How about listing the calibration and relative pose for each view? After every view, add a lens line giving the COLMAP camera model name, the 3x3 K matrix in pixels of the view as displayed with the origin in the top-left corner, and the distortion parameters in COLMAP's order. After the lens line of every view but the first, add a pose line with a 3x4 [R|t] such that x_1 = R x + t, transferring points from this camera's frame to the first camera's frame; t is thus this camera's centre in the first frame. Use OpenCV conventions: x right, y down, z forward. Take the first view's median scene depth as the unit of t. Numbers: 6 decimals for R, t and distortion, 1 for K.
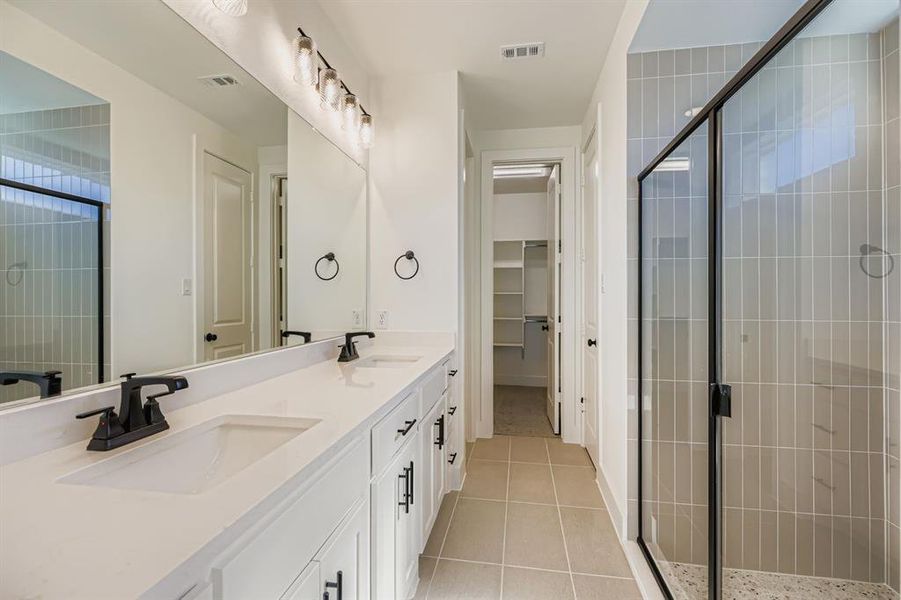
lens RADIAL K [[410.5, 0, 449.2], [0, 410.5, 296.4], [0, 0, 1]] dist [0.001329, -0.000073]
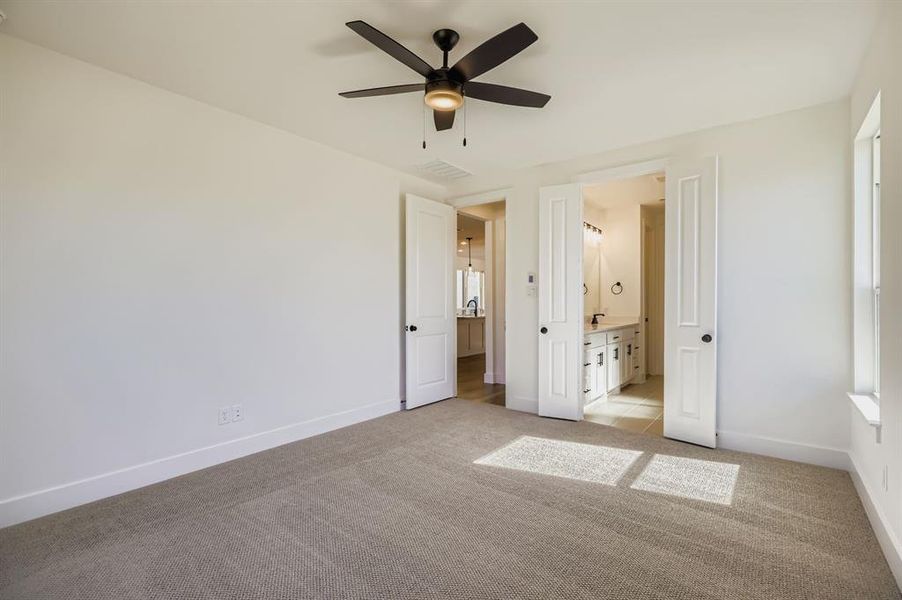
lens RADIAL K [[410.9, 0, 449.6], [0, 410.9, 301.5], [0, 0, 1]] dist [0.001329, -0.000073]
pose [[0.876271, -0.006346, -0.481776, 0.208456], [0.004269, 0.999976, -0.005407, 0.007952], [0.481799, 0.002681, 0.876277, -1.676160]]
